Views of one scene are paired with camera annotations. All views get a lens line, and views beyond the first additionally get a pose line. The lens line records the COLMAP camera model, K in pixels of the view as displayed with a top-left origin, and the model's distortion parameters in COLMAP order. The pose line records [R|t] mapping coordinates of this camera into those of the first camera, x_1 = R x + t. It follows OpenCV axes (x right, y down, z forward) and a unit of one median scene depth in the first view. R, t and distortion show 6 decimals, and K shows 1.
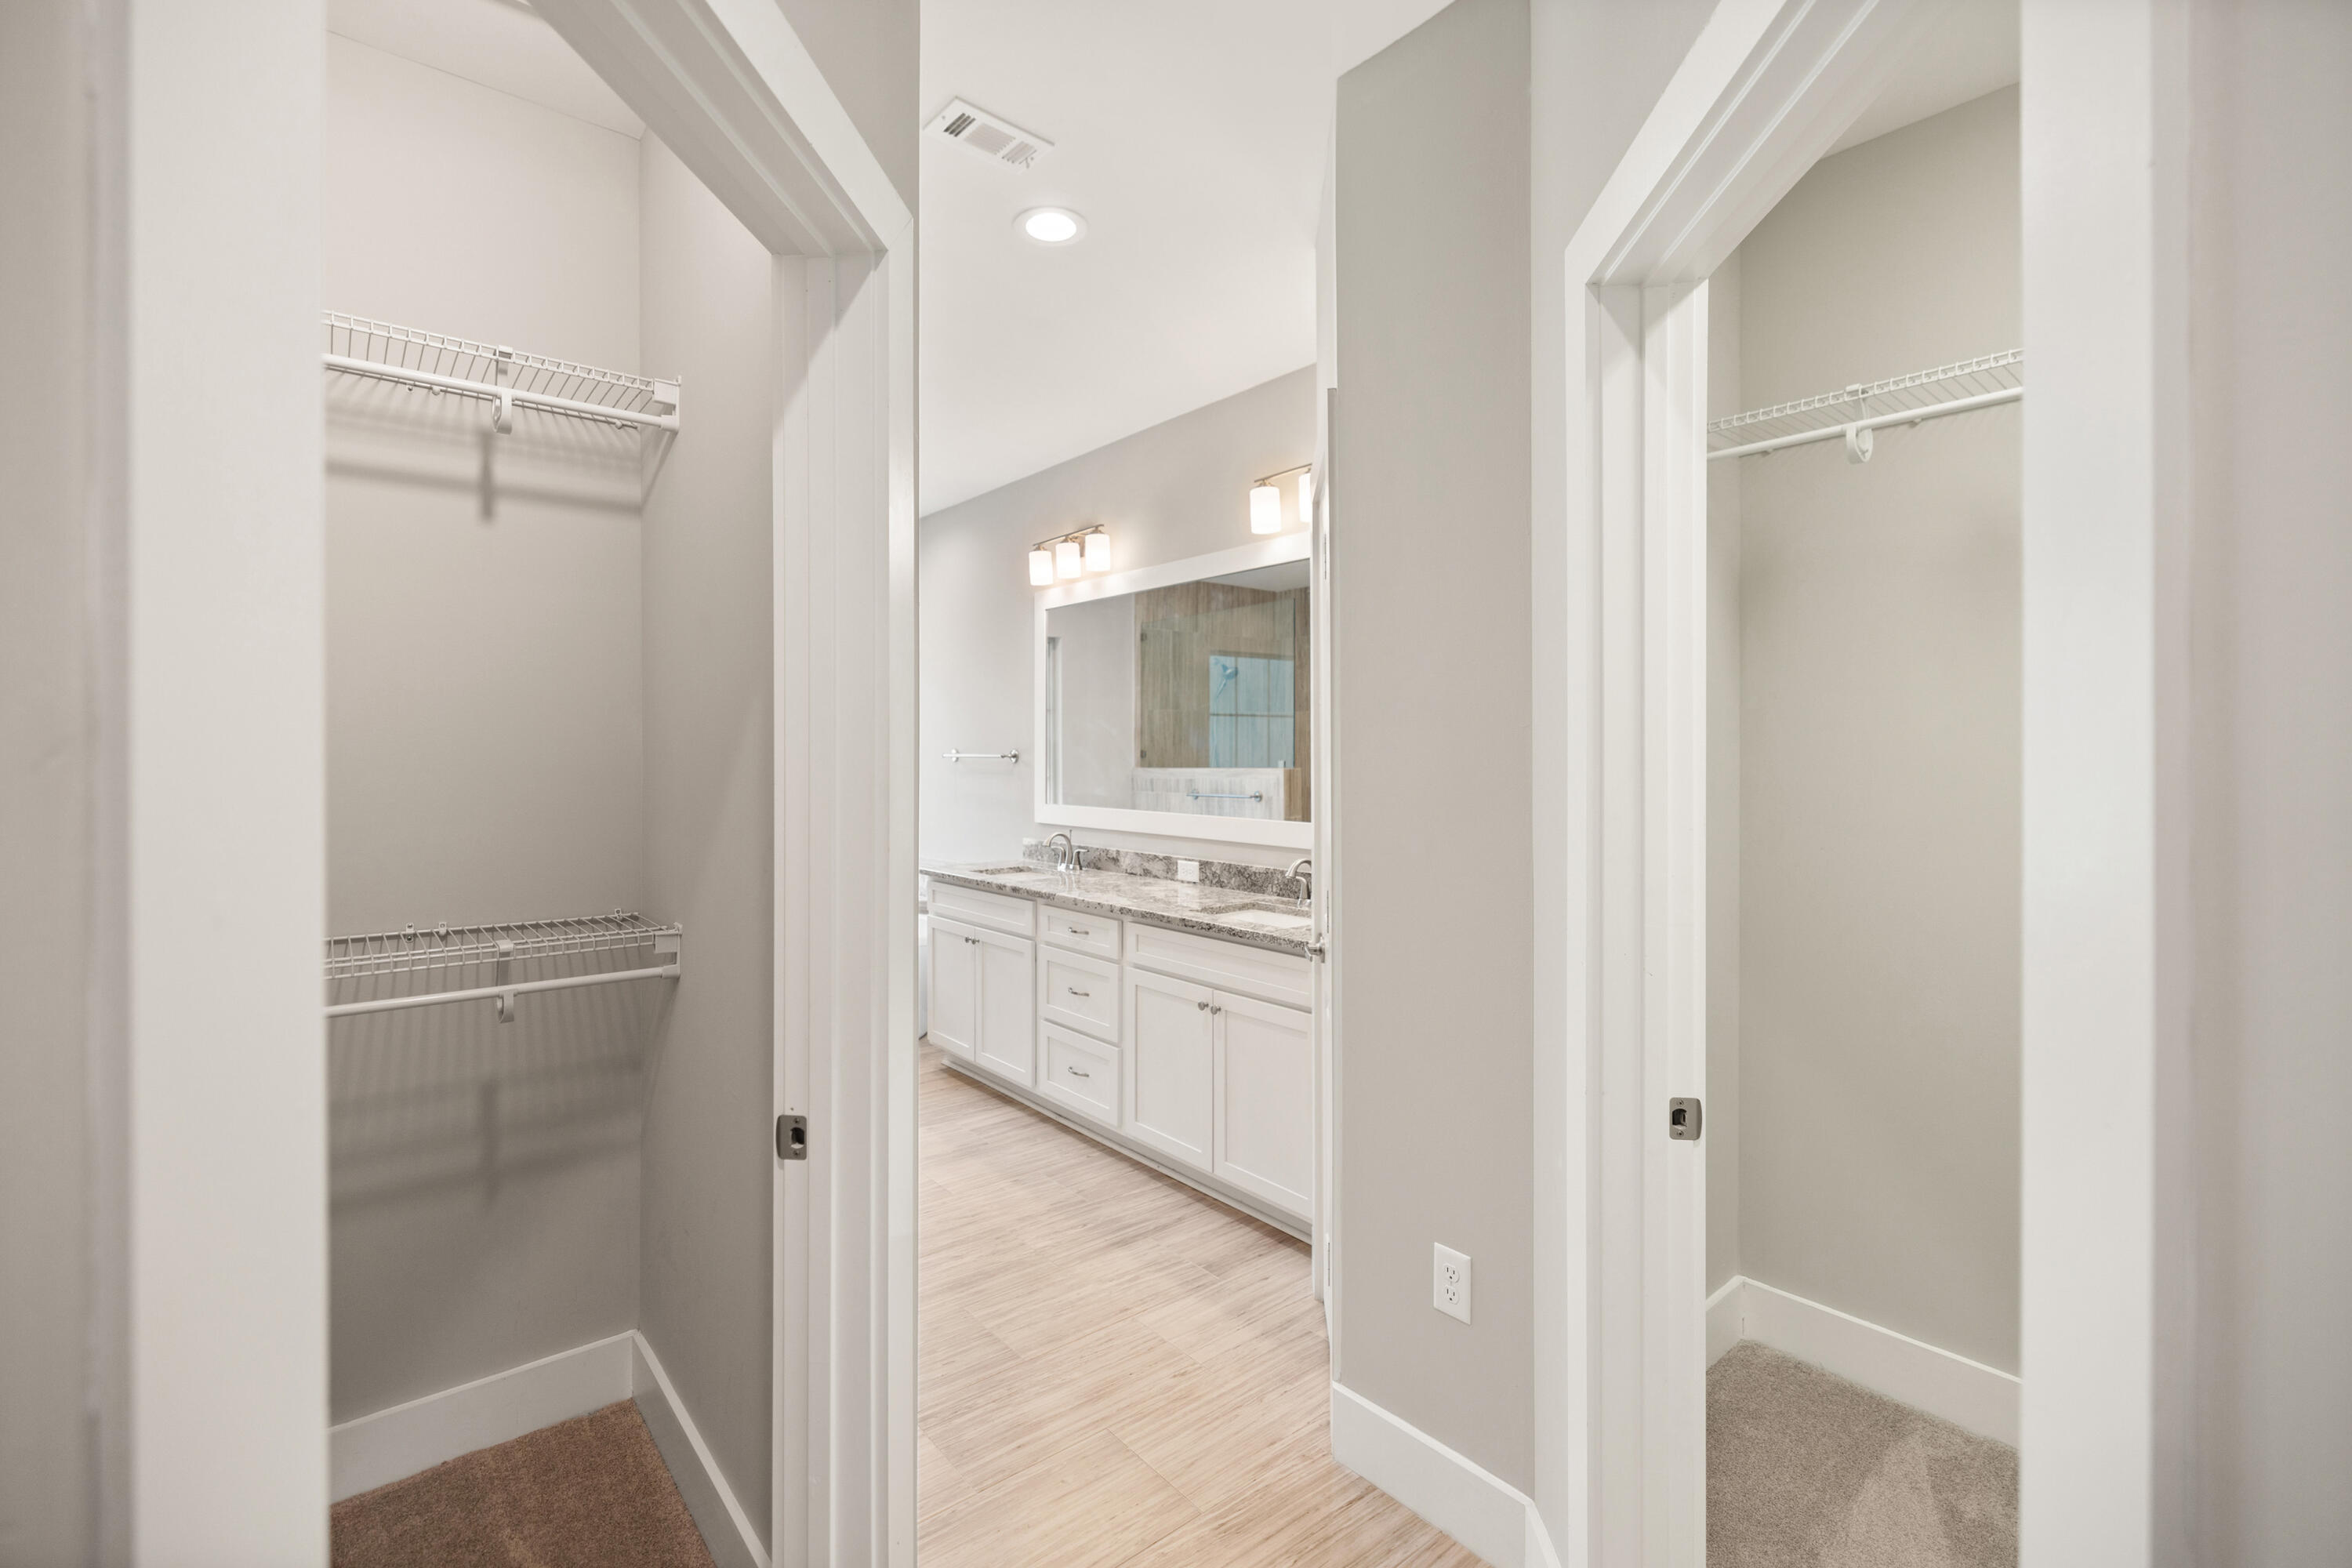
lens RADIAL K [[1016.7, 0, 1142.7], [0, 1016.7, 753.7], [0, 0, 1]] dist [0.001023, -0.000207]
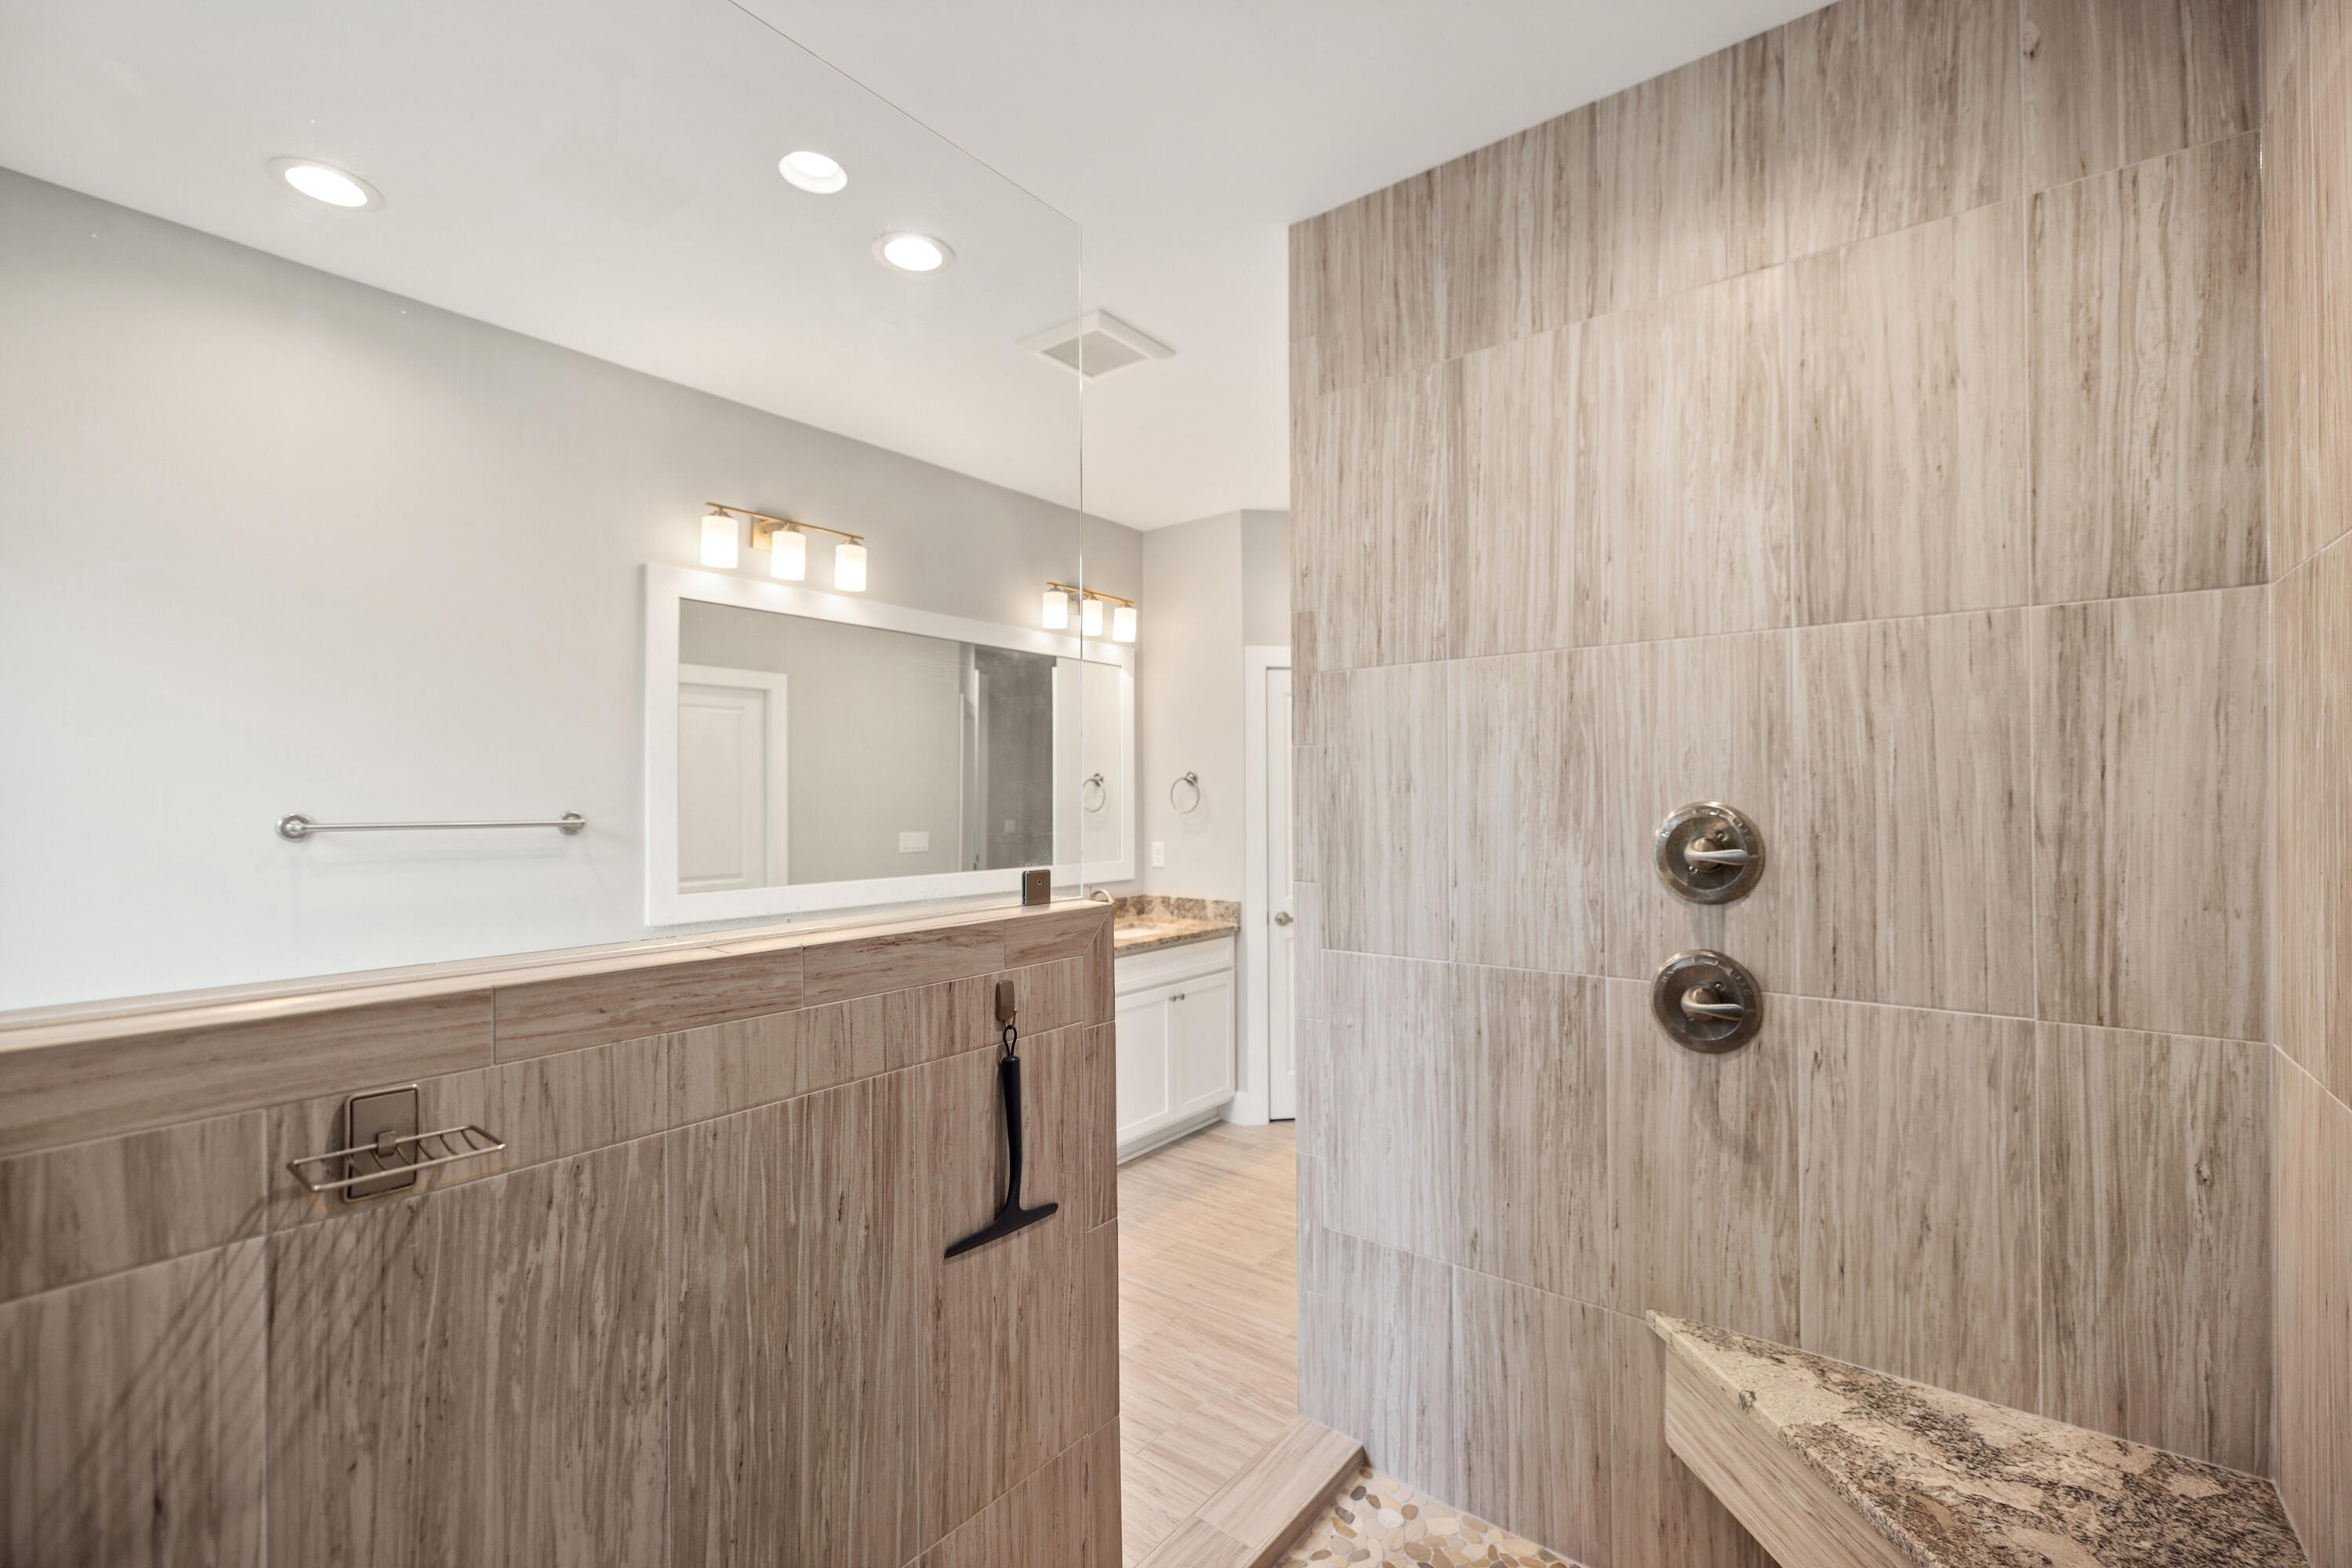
lens RADIAL K [[1001.4, 0, 1122.0], [0, 1001.4, 780.8], [0, 0, 1]] dist [0.002017, 0.000087]
pose [[-0.203247, 0.015477, 0.979005, -1.233060], [0.002078, 0.999880, -0.015375, -0.021107], [-0.979125, -0.001091, -0.203255, 1.335637]]
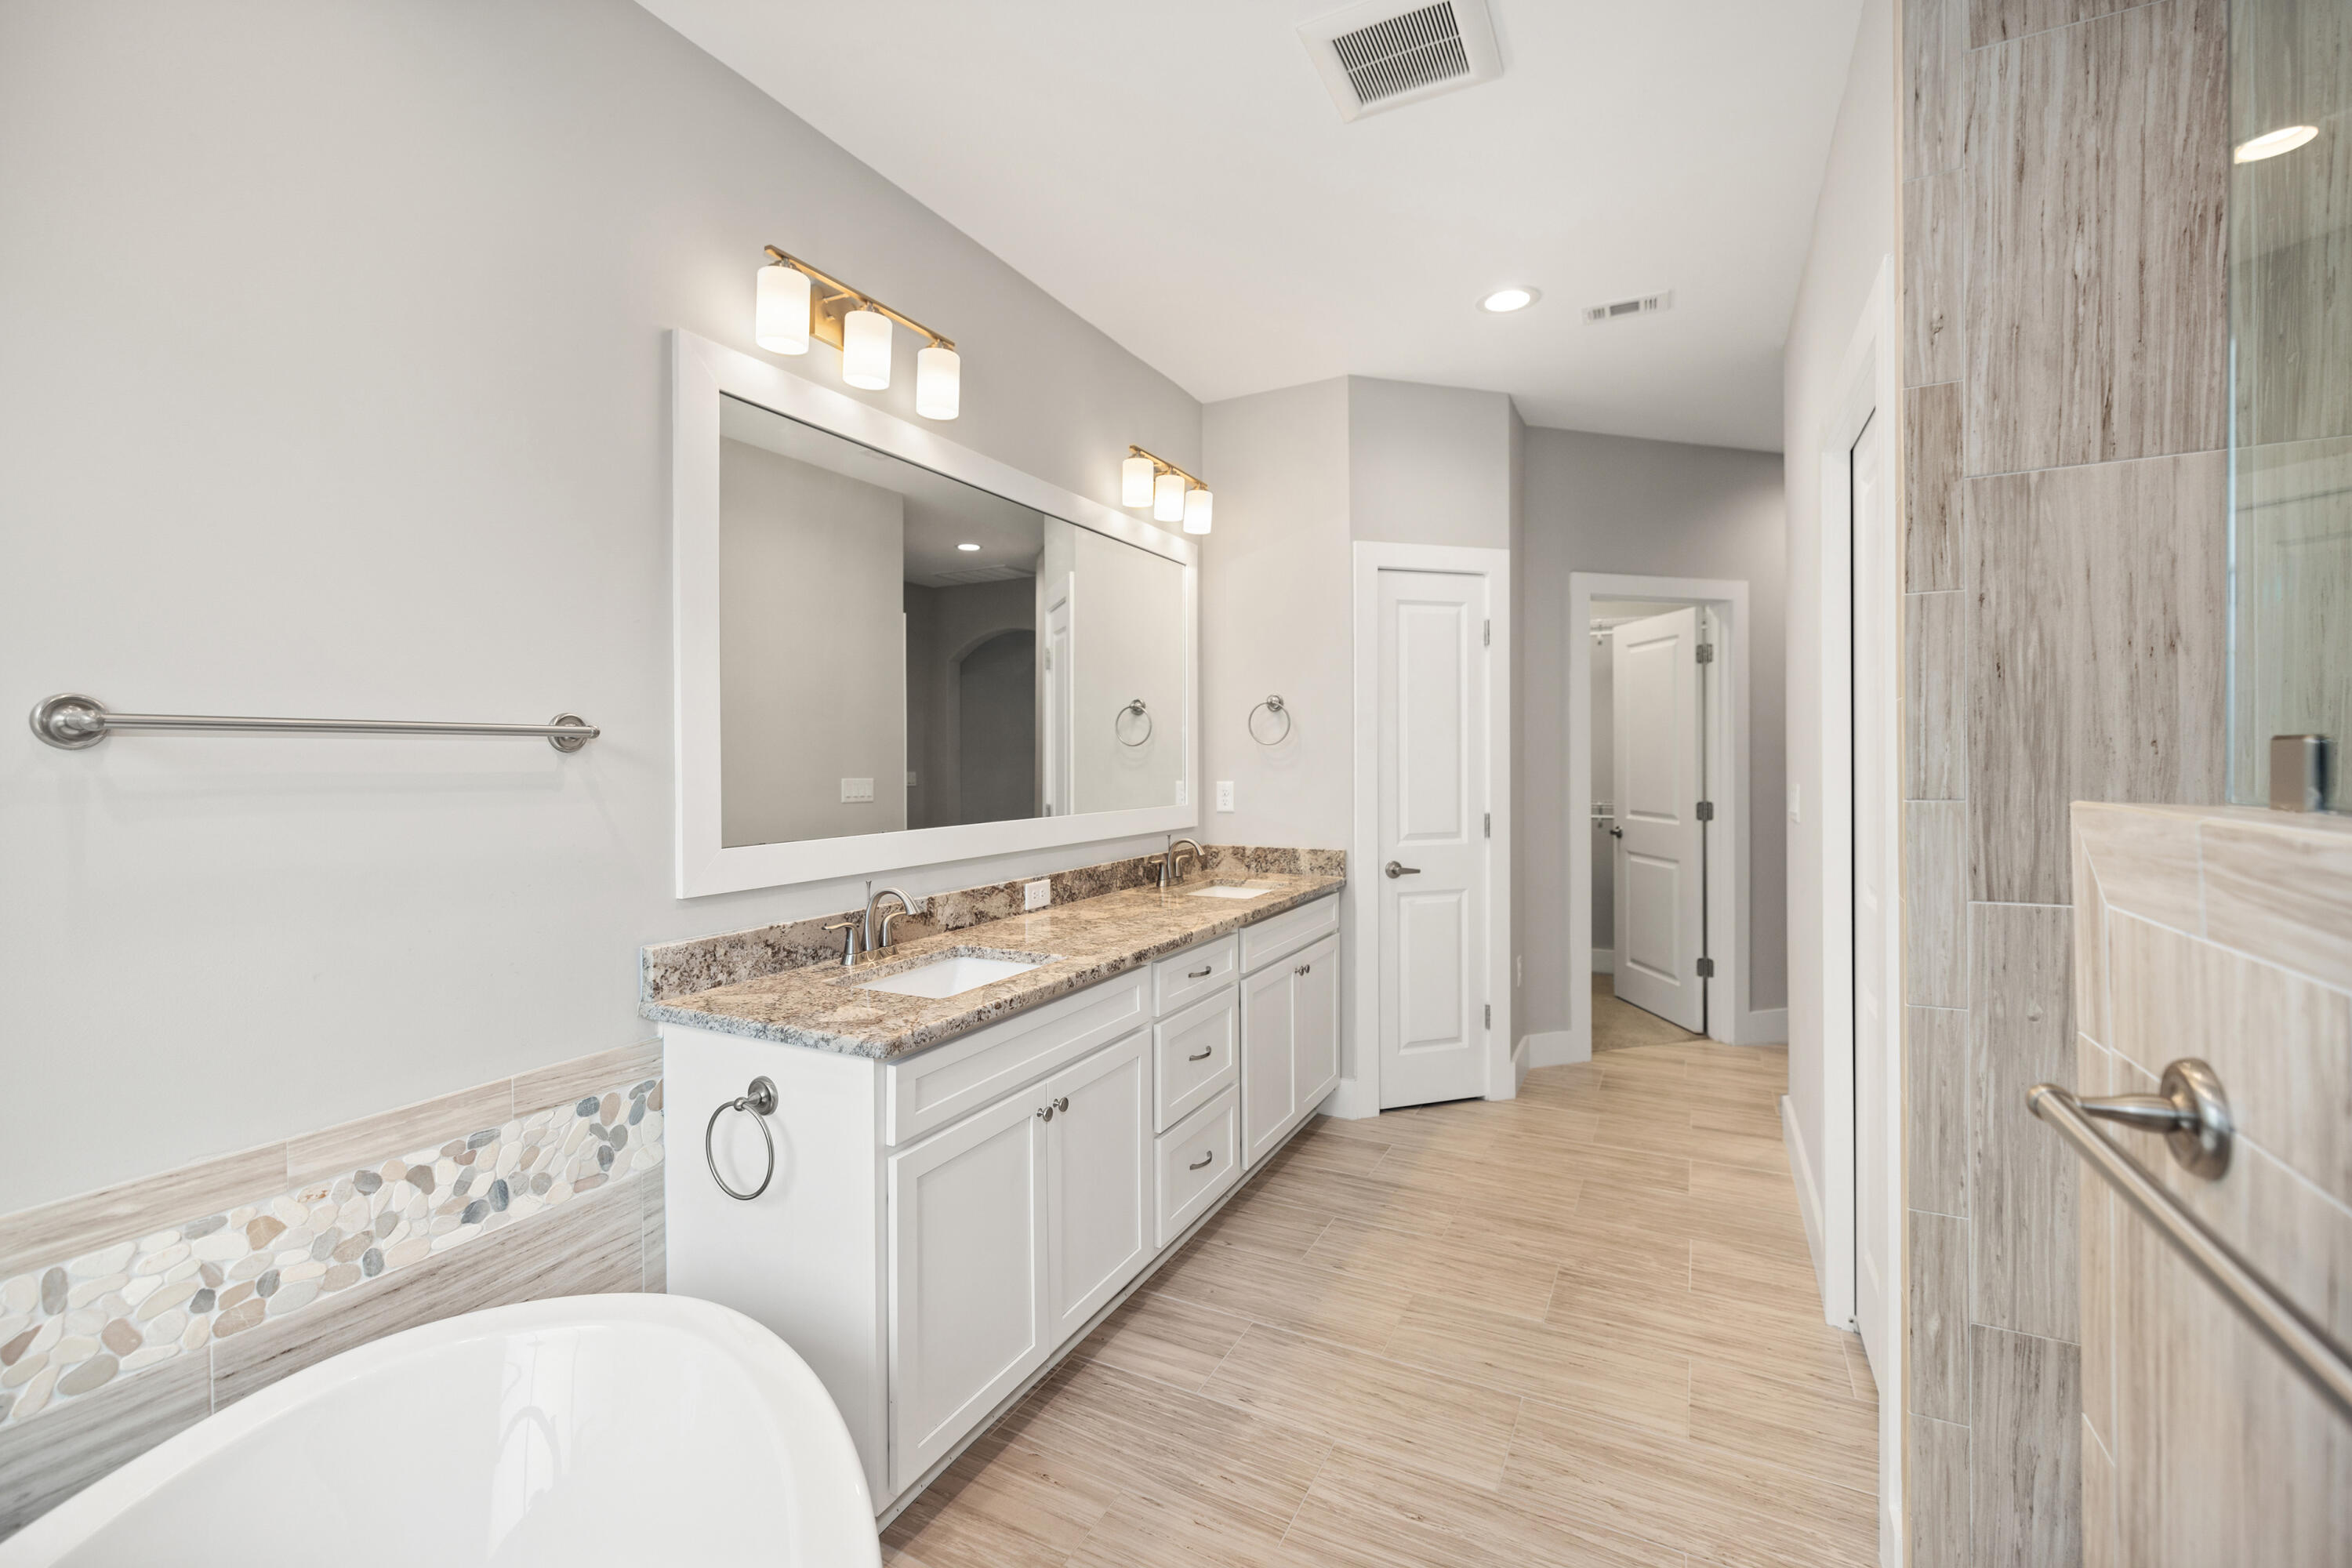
lens RADIAL K [[1016.7, 0, 1142.7], [0, 1016.7, 753.7], [0, 0, 1]] dist [0.001023, -0.000207]
pose [[-0.389891, 0.001573, 0.920860, -0.870495], [0.001578, 0.999998, -0.001040, 0.016781], [-0.920860, 0.001047, -0.389893, 1.575301]]
